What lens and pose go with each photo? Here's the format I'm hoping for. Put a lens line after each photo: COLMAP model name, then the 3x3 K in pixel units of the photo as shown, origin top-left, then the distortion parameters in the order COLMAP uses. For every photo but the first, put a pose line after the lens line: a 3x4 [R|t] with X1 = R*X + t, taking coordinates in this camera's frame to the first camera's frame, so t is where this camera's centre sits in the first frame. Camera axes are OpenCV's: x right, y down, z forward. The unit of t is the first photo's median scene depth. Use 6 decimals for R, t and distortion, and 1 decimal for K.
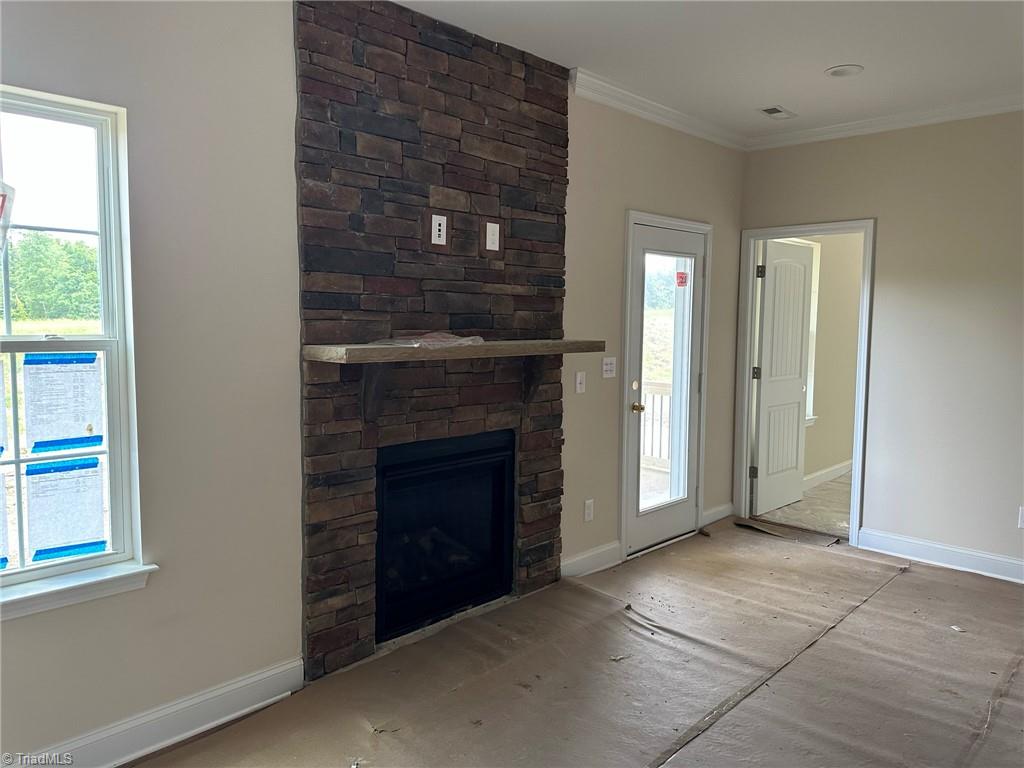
lens RADIAL K [[716.2, 0, 505.3], [0, 716.2, 379.8], [0, 0, 1]] dist [0.116615, -0.180277]
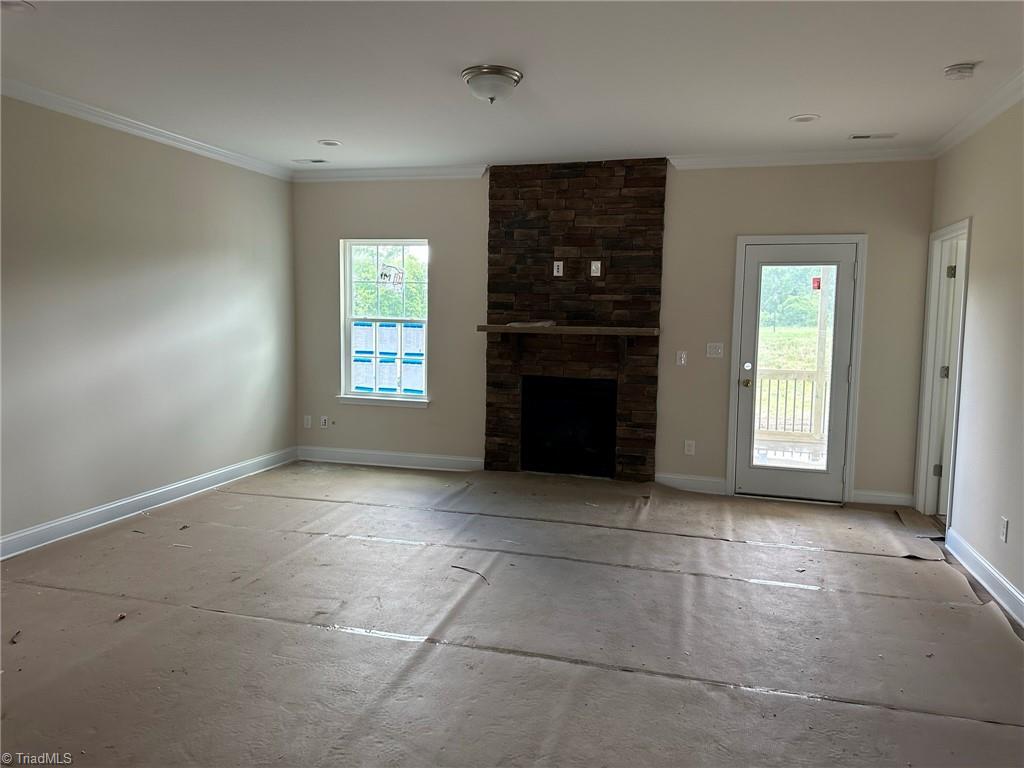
lens RADIAL K [[716.2, 0, 505.3], [0, 716.2, 379.8], [0, 0, 1]] dist [0.116615, -0.180277]
pose [[0.460625, 0.079841, -0.883997, 1.576737], [-0.090621, 0.994972, 0.042644, 0.022221], [0.882957, 0.060465, 0.465544, -0.019140]]
